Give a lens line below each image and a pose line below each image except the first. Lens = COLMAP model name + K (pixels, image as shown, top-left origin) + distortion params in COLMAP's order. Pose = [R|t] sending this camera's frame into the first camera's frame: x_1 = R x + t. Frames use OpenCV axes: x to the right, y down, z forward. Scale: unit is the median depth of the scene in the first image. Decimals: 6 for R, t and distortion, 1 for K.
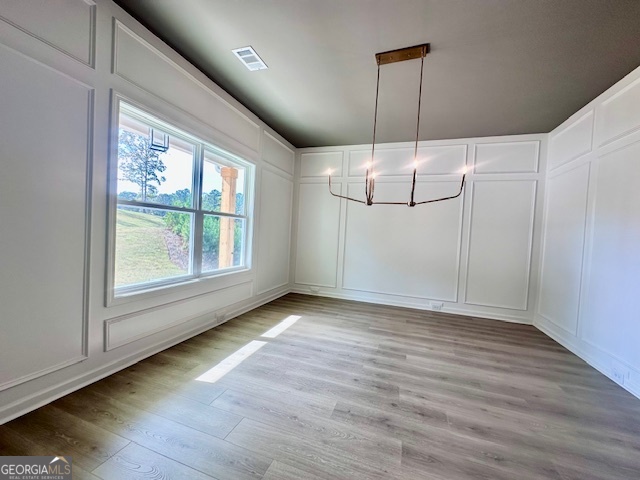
lens RADIAL K [[254.3, 0, 320.0], [0, 254.3, 240.0], [0, 0, 1]] dist [-0.000900, -0.000050]
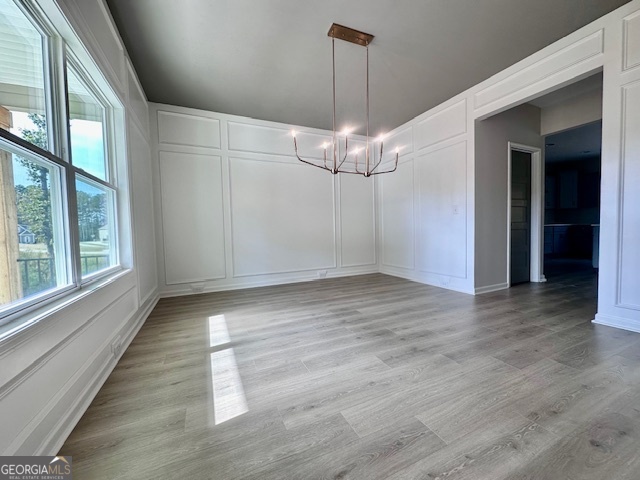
lens RADIAL K [[254.3, 0, 320.0], [0, 254.3, 240.0], [0, 0, 1]] dist [-0.000900, -0.000050]
pose [[0.723471, -0.098426, 0.683303, -0.496682], [0.080190, 0.995066, 0.058429, 0.055515], [-0.685682, 0.012522, 0.727794, 0.257311]]
